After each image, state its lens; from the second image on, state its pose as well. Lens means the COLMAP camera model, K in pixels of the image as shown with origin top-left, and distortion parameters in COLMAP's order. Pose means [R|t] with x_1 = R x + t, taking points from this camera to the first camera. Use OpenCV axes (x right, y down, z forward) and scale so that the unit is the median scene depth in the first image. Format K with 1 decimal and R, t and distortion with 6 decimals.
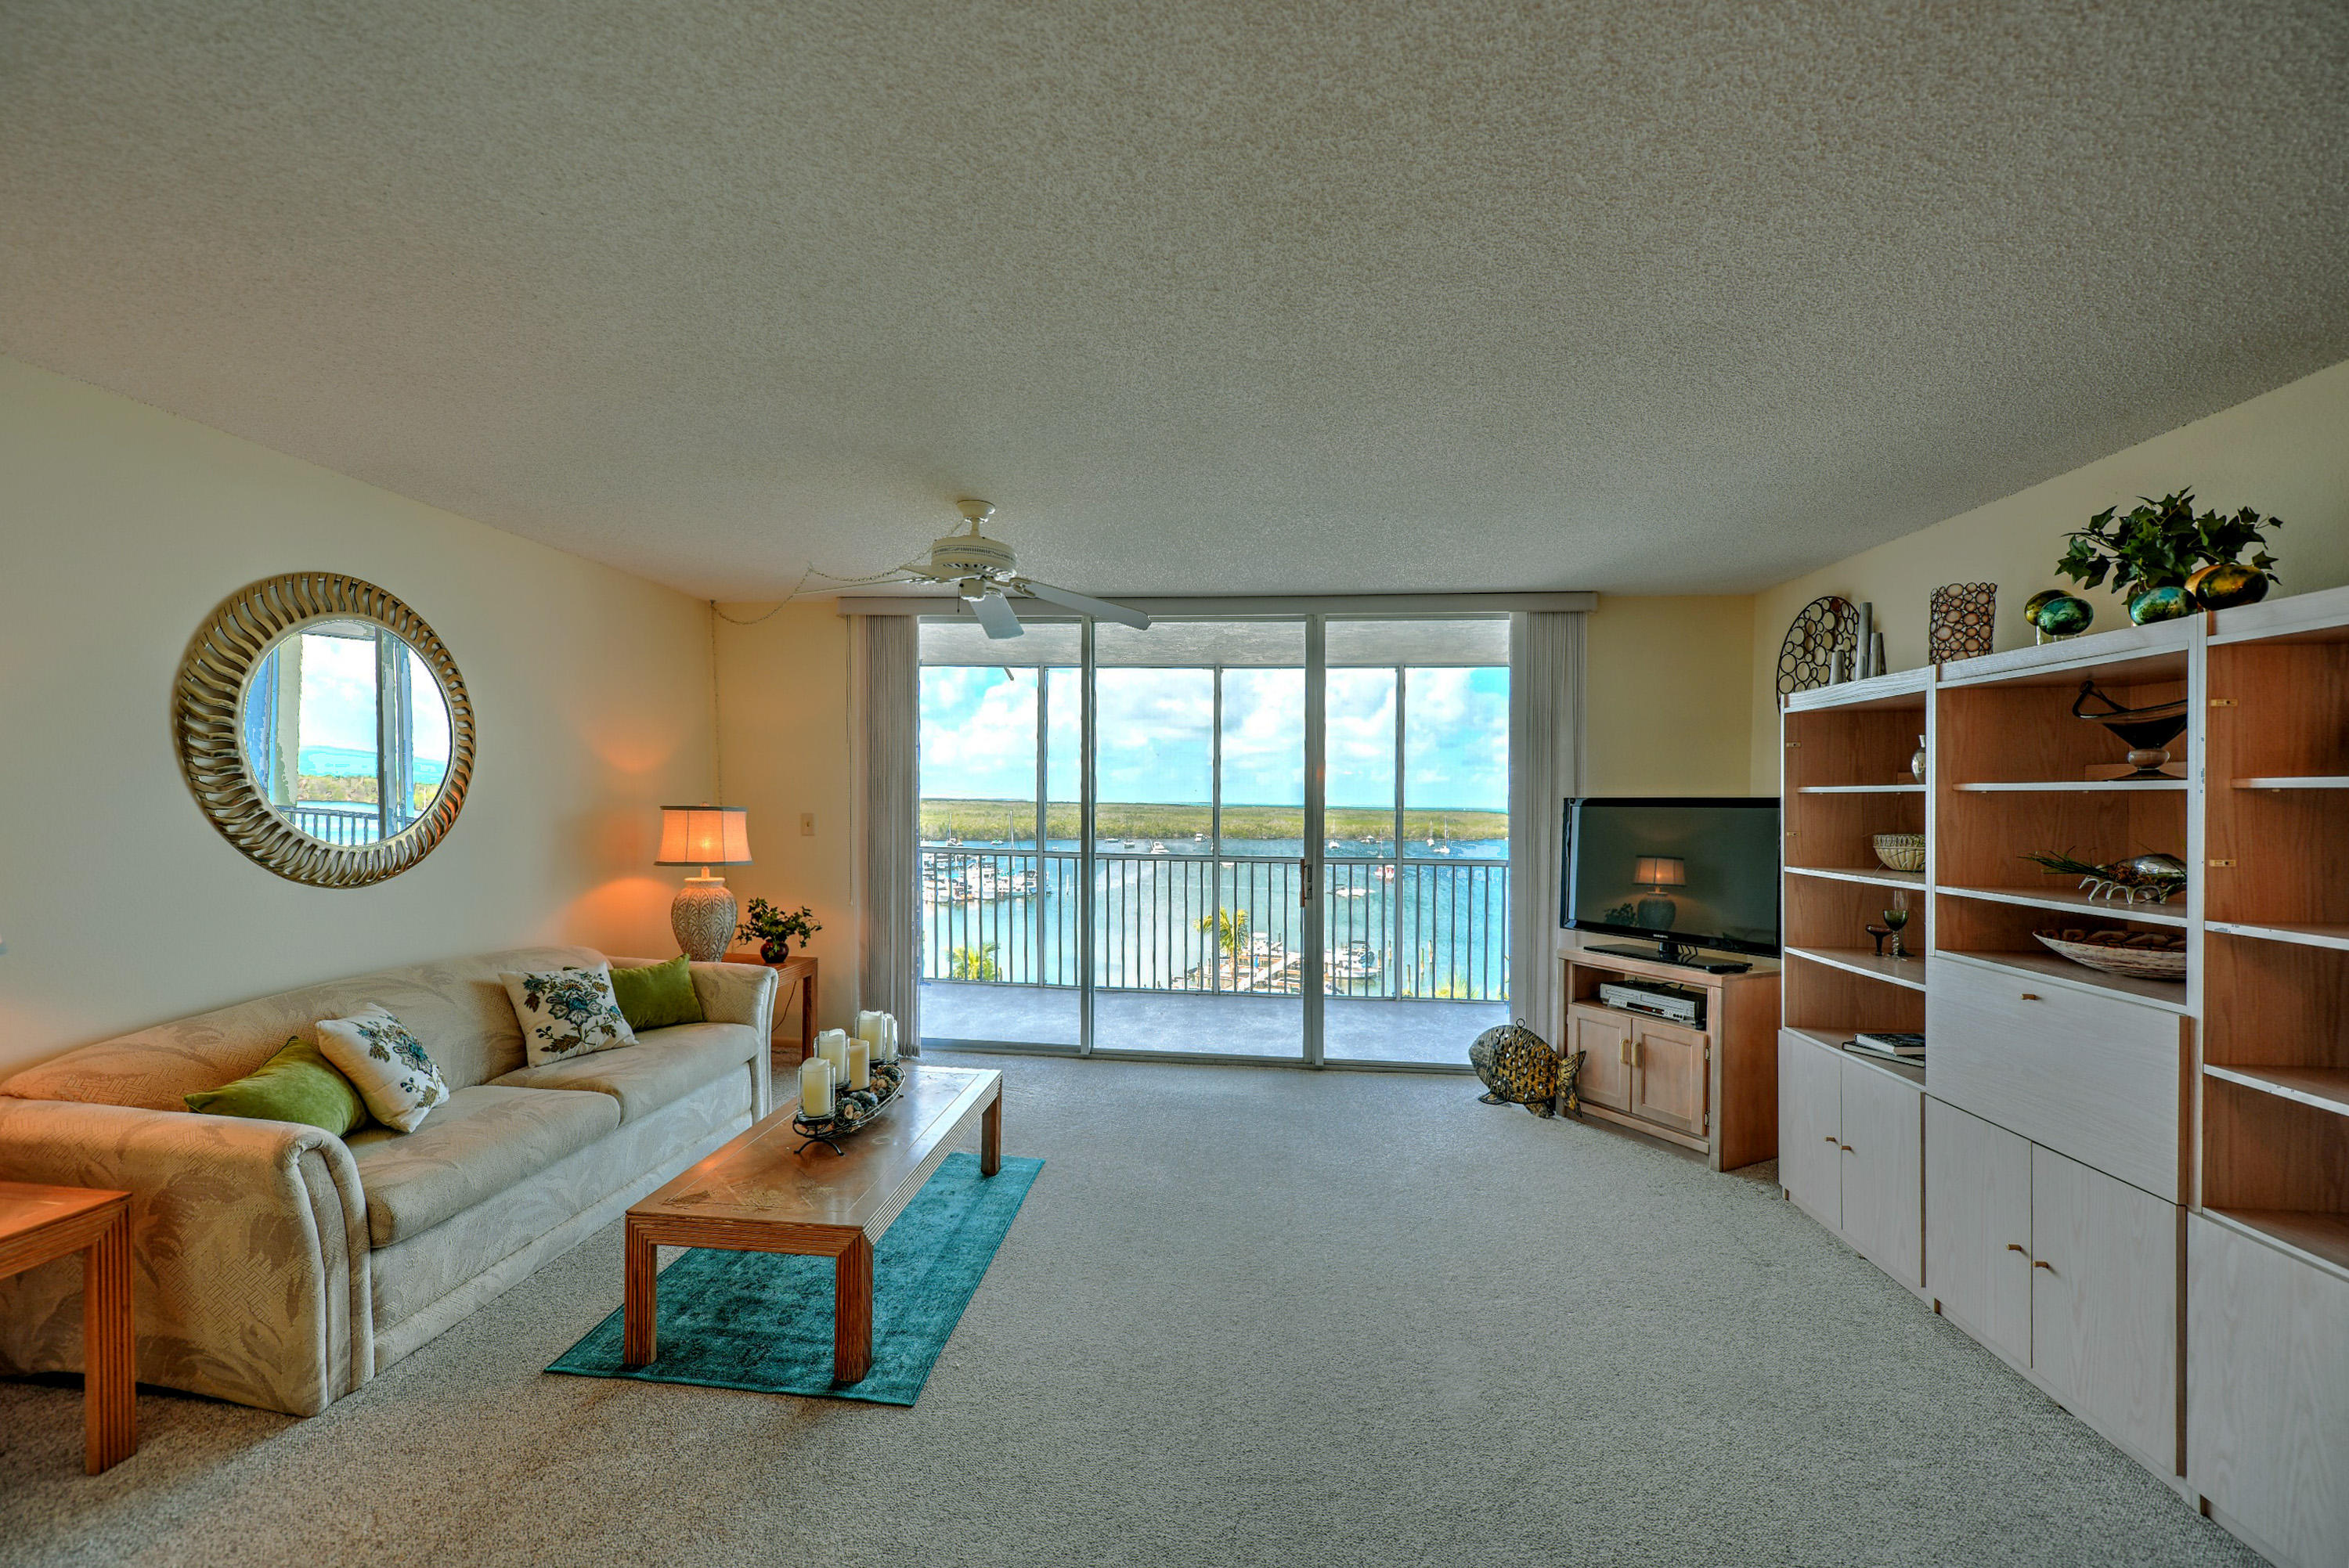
lens RADIAL K [[957.4, 0, 1135.6], [0, 957.4, 793.4], [0, 0, 1]] dist [0.002824, -0.001857]
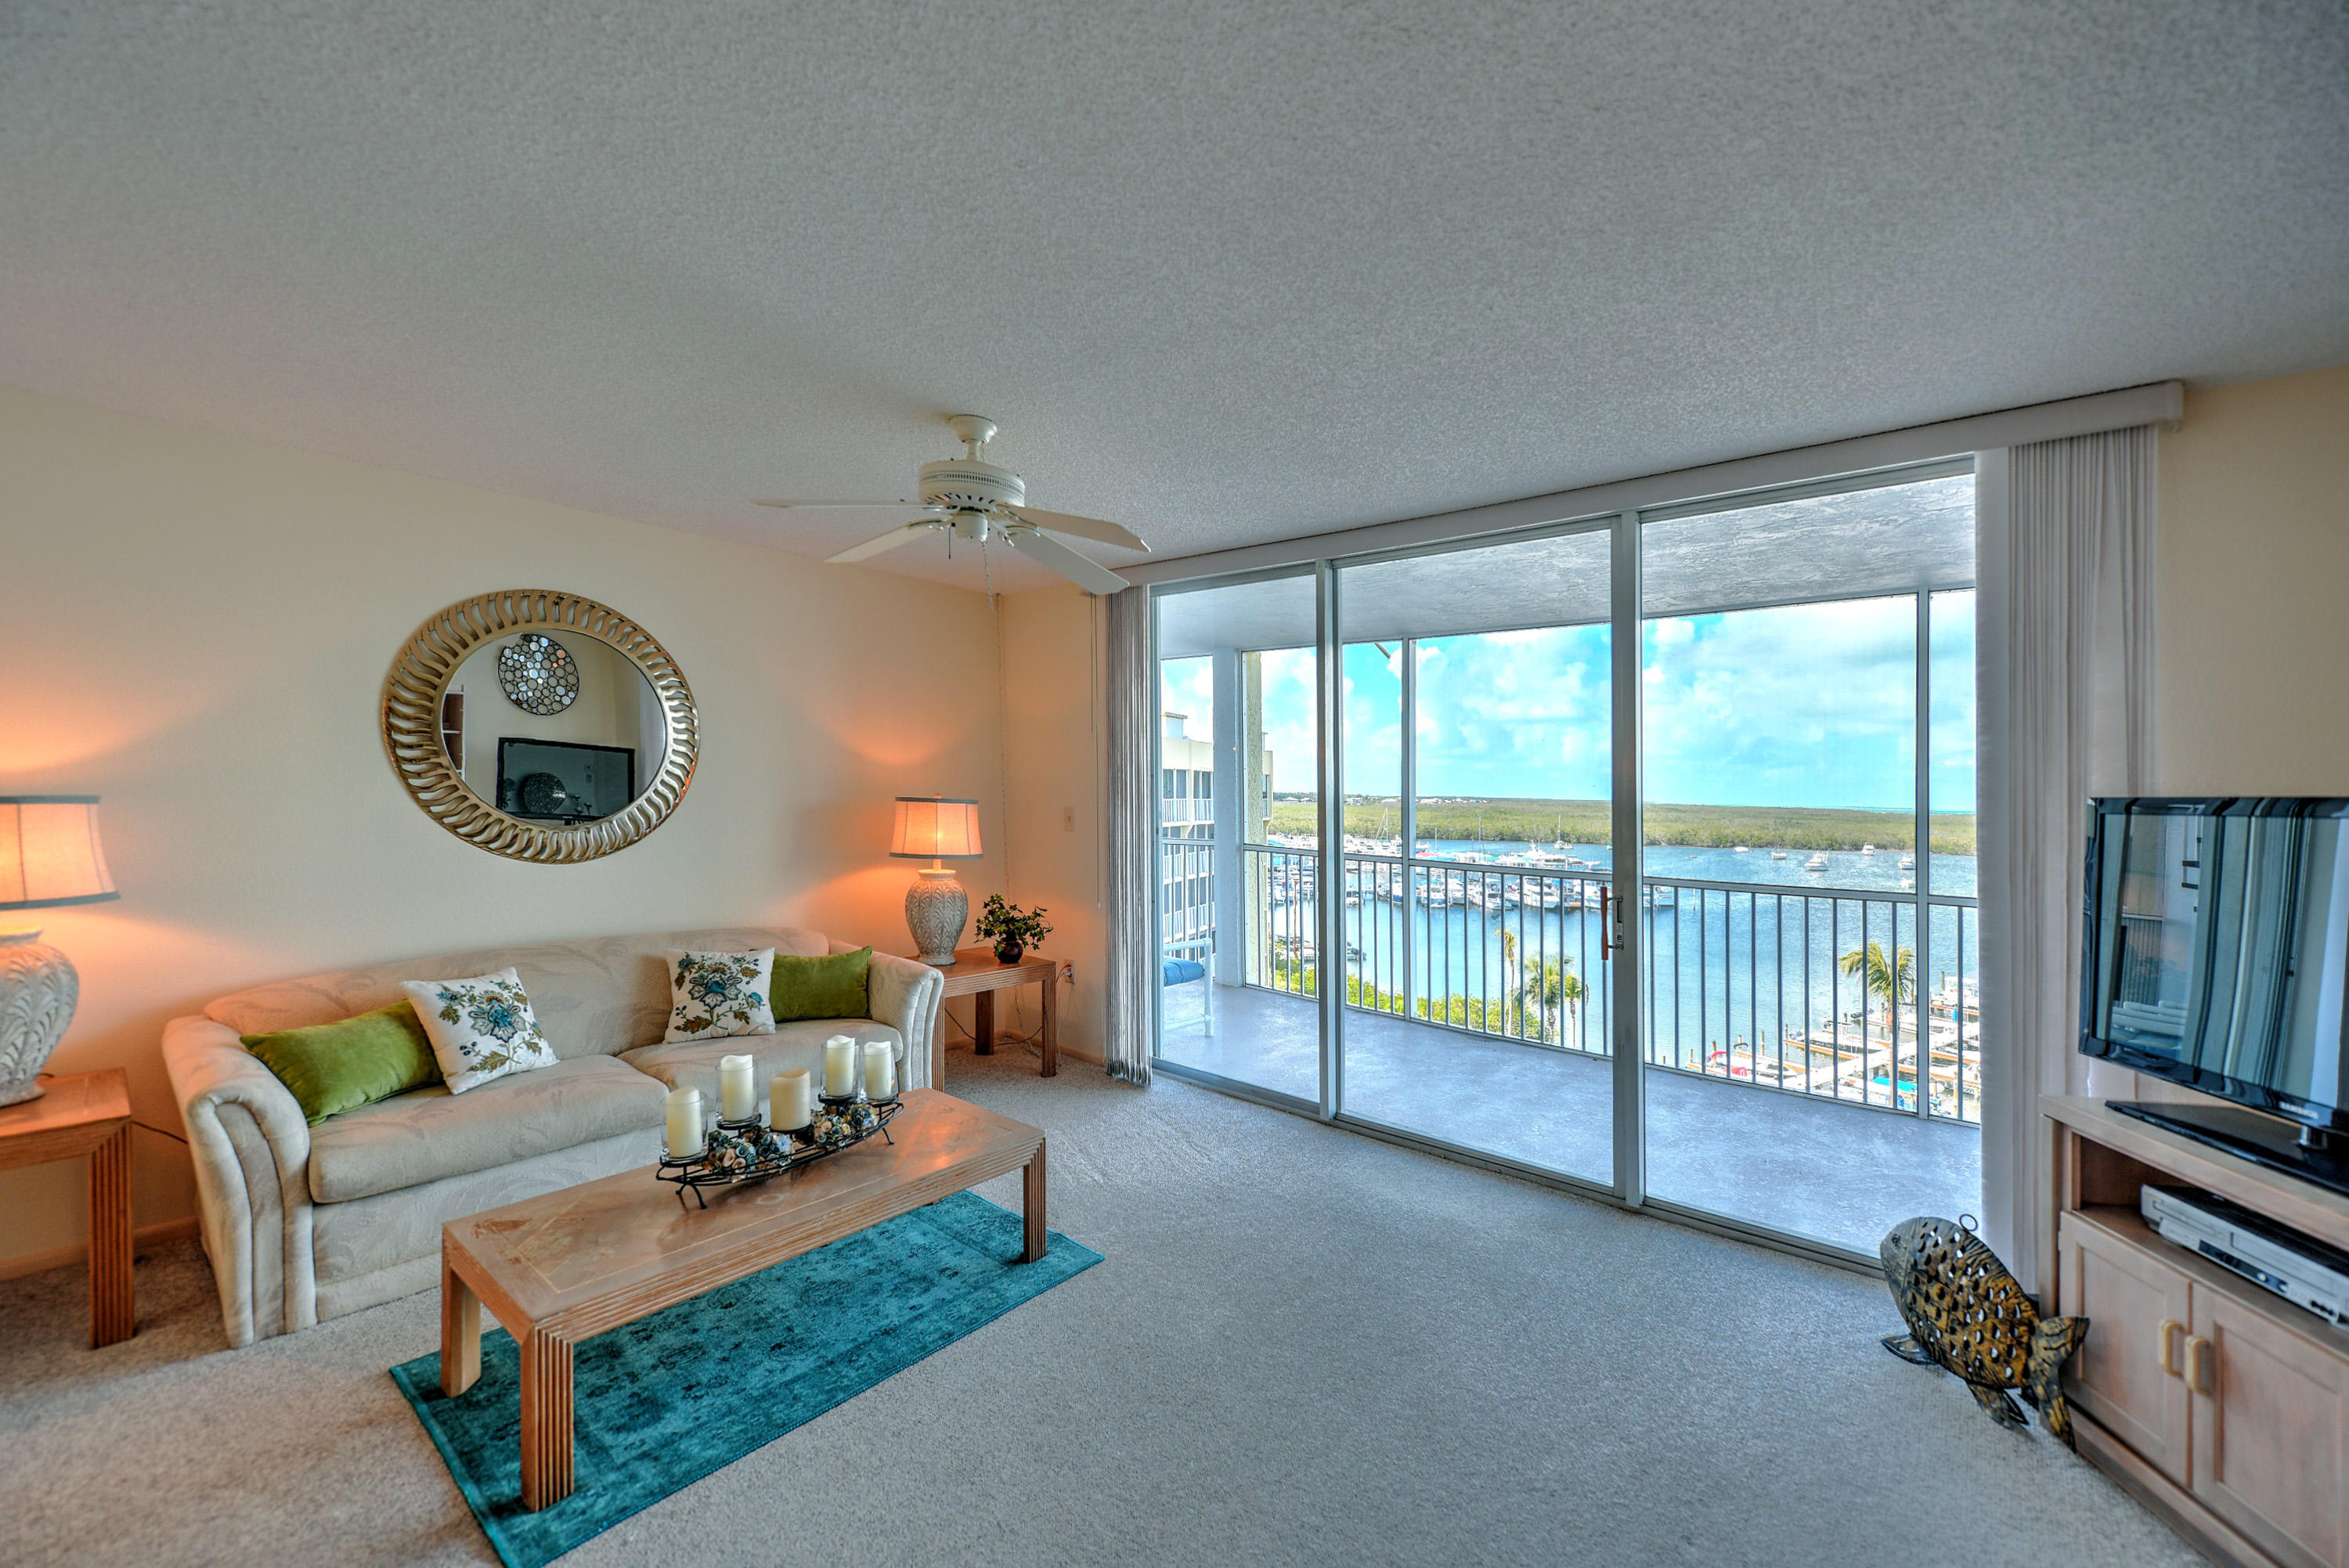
lens RADIAL K [[957.4, 0, 1195.6], [0, 957.4, 777.4], [0, 0, 1]] dist [0.002824, -0.001857]
pose [[0.847195, -0.002149, -0.531277, 0.361390], [-0.006198, 0.999884, -0.013929, 0.005525], [0.531245, 0.015094, 0.847084, 0.362877]]
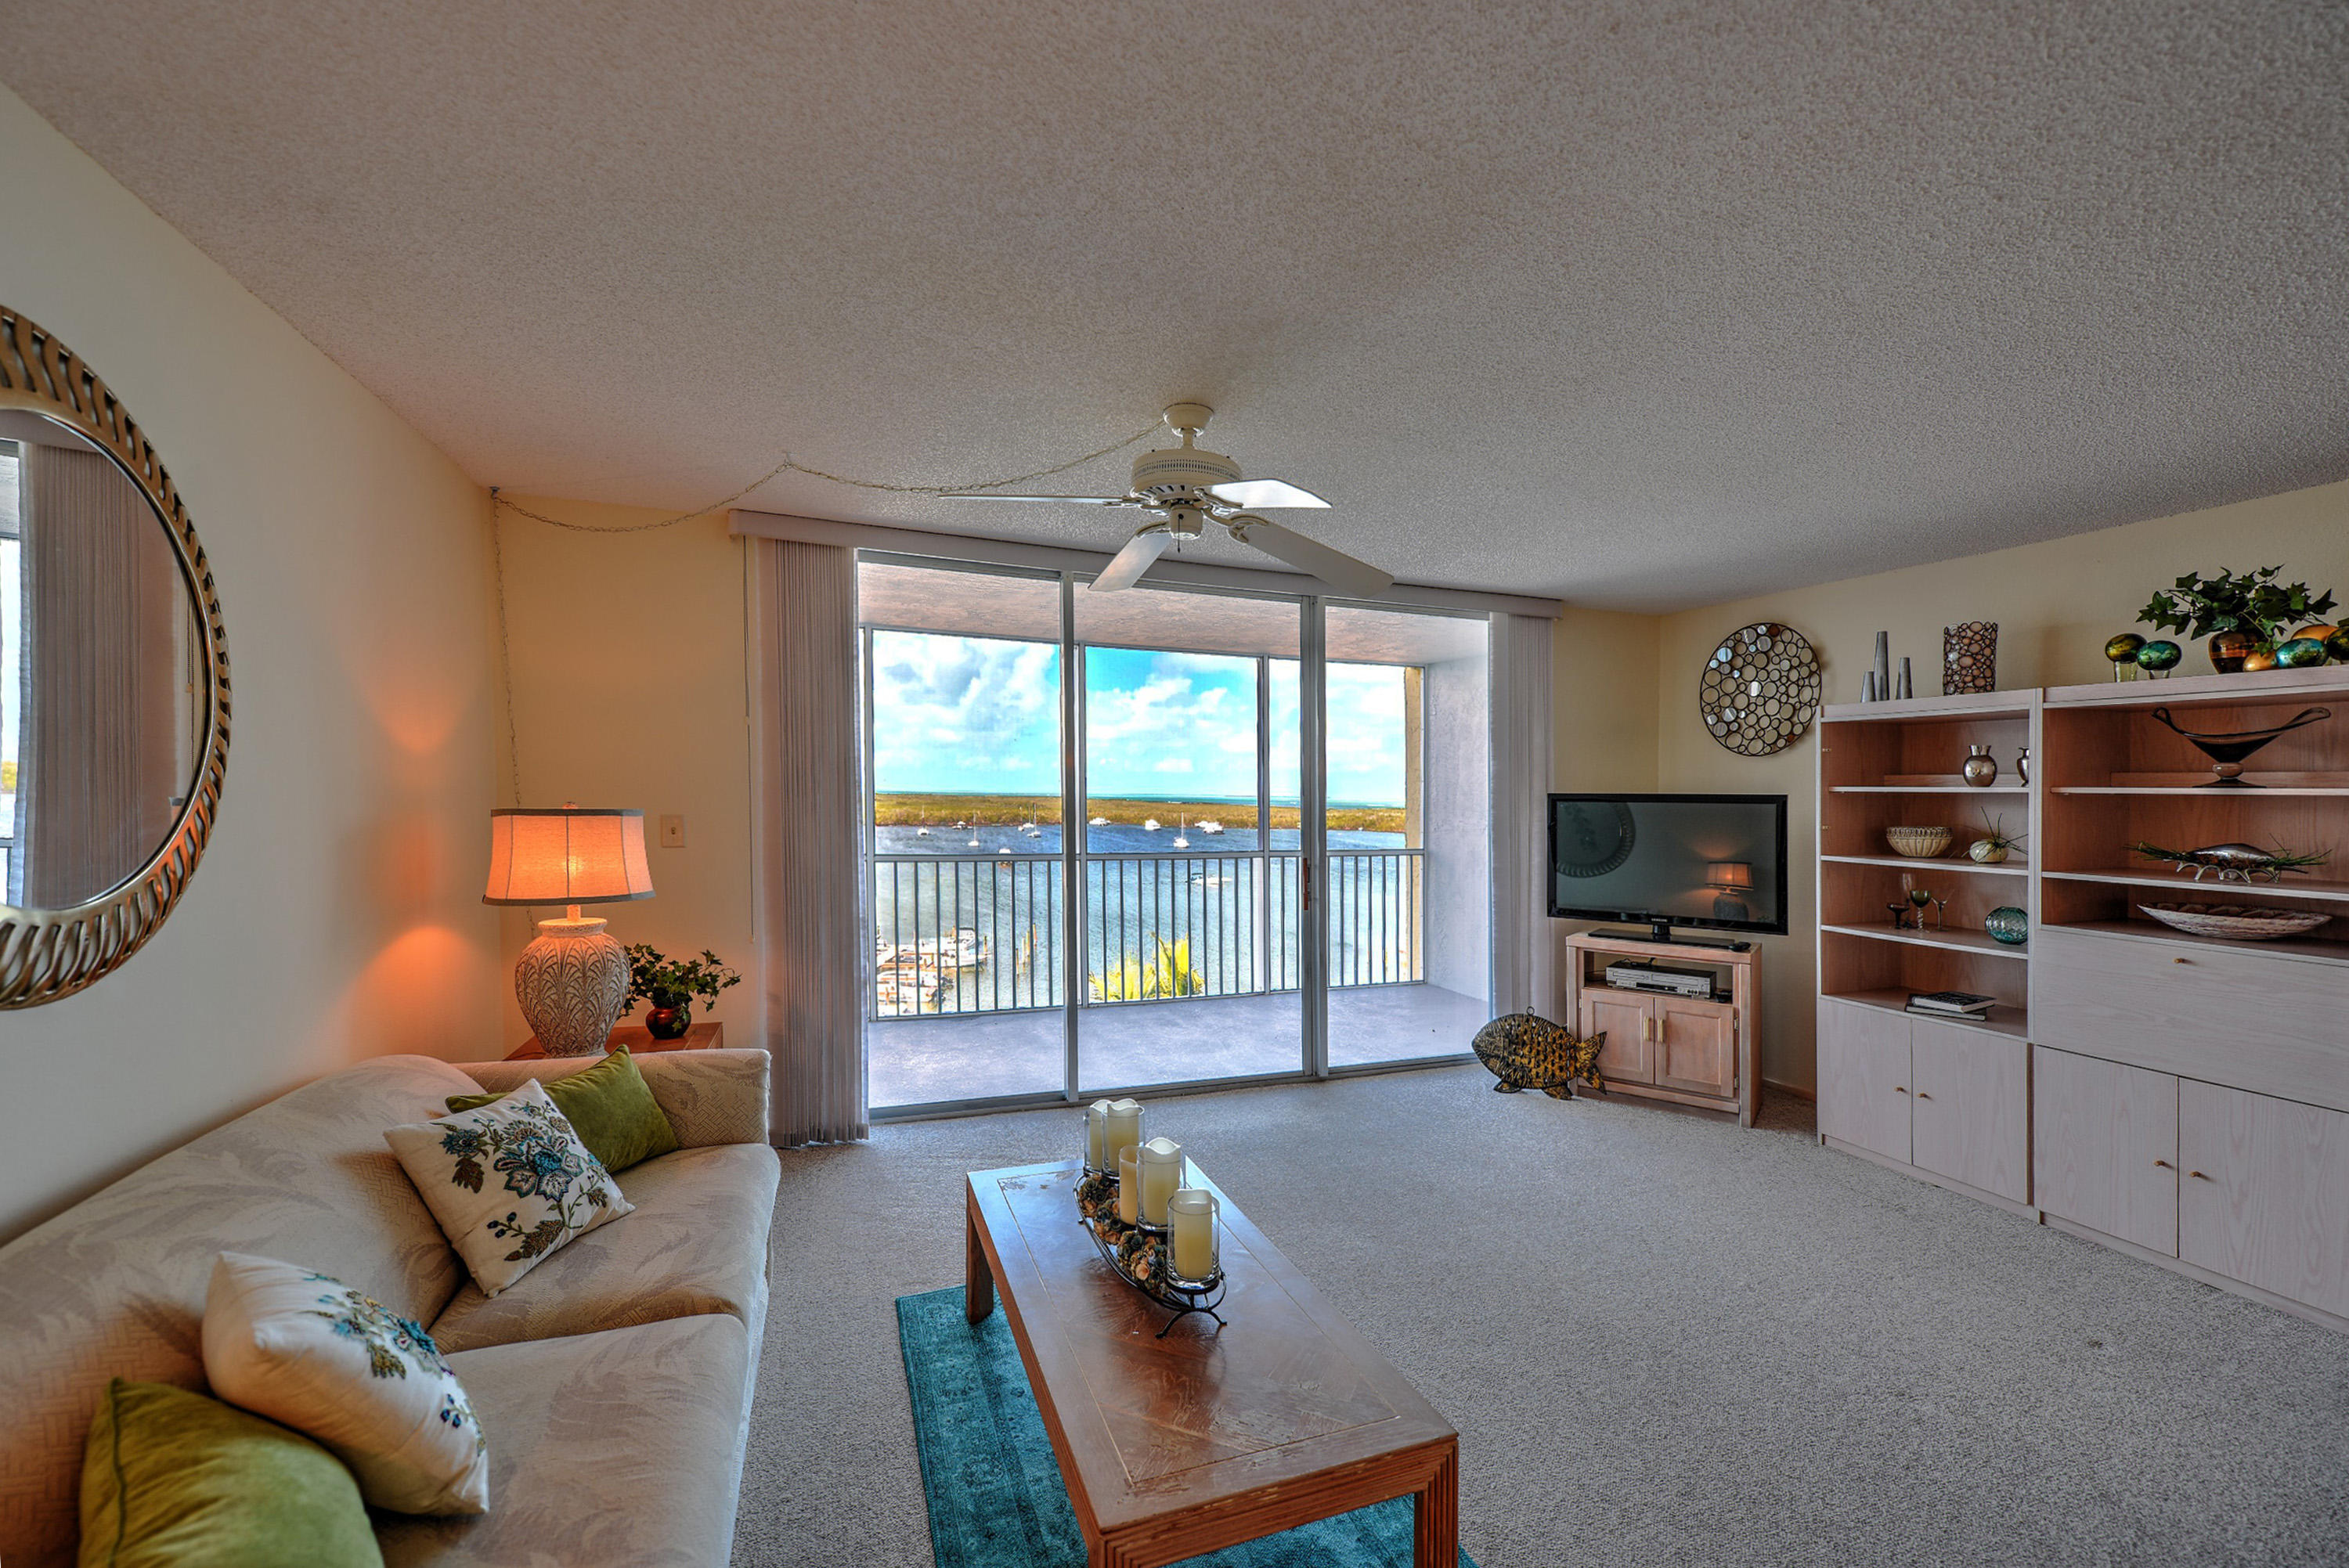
lens RADIAL K [[957.4, 0, 1177.8], [0, 957.4, 789.9], [0, 0, 1]] dist [0.002824, -0.001857]
pose [[0.887593, -0.000913, 0.460627, -0.464099], [-0.004457, 0.999934, 0.010571, -0.009618], [-0.460607, -0.011436, 0.887531, 0.291229]]
